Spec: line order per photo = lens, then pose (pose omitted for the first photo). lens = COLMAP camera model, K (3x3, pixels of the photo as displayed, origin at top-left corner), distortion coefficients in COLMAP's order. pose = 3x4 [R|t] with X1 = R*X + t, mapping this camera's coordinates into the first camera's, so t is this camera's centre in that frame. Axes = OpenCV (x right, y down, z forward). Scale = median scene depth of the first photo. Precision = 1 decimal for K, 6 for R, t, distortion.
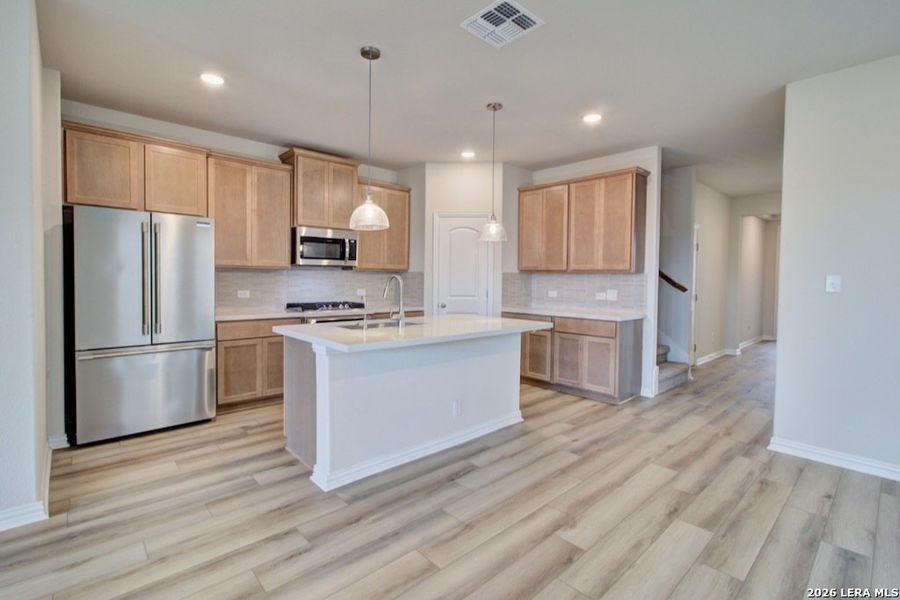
lens RADIAL K [[417.2, 0, 447.6], [0, 417.2, 297.3], [0, 0, 1]] dist [-0.005983, 0.001838]
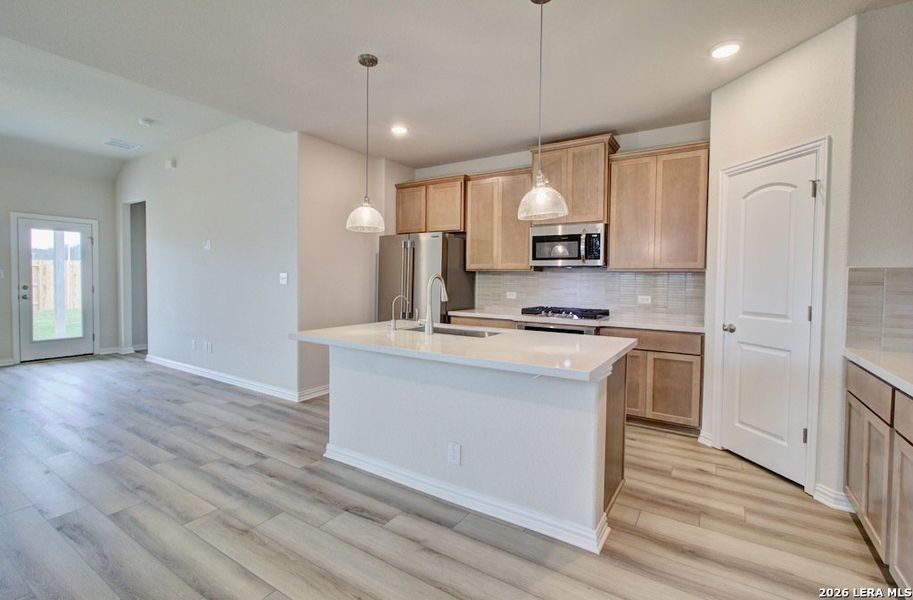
lens RADIAL K [[413.3, 0, 454.9], [0, 413.3, 296.1], [0, 0, 1]] dist [-0.007954, 0.005375]
pose [[0.255370, 0.033332, -0.966269, 0.616644], [-0.050629, 0.998495, 0.021063, -0.024647], [0.965517, 0.043542, 0.256674, 0.683569]]
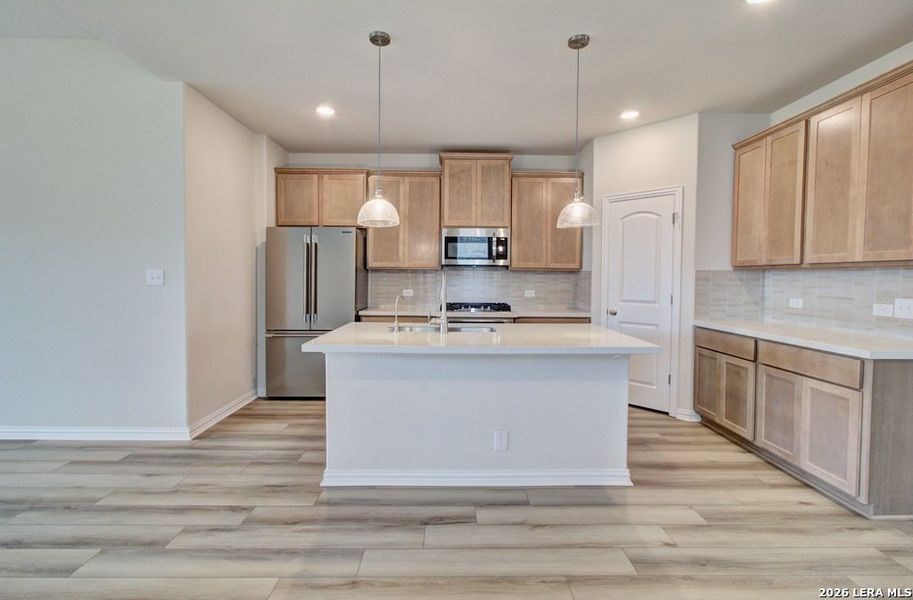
lens RADIAL K [[413.3, 0, 457.0], [0, 413.3, 296.4], [0, 0, 1]] dist [-0.007954, 0.005375]
pose [[0.747481, 0.025997, -0.663774, 0.406729], [-0.029629, 0.999544, 0.005782, -0.009607], [0.663622, 0.015345, 0.747911, 0.300205]]
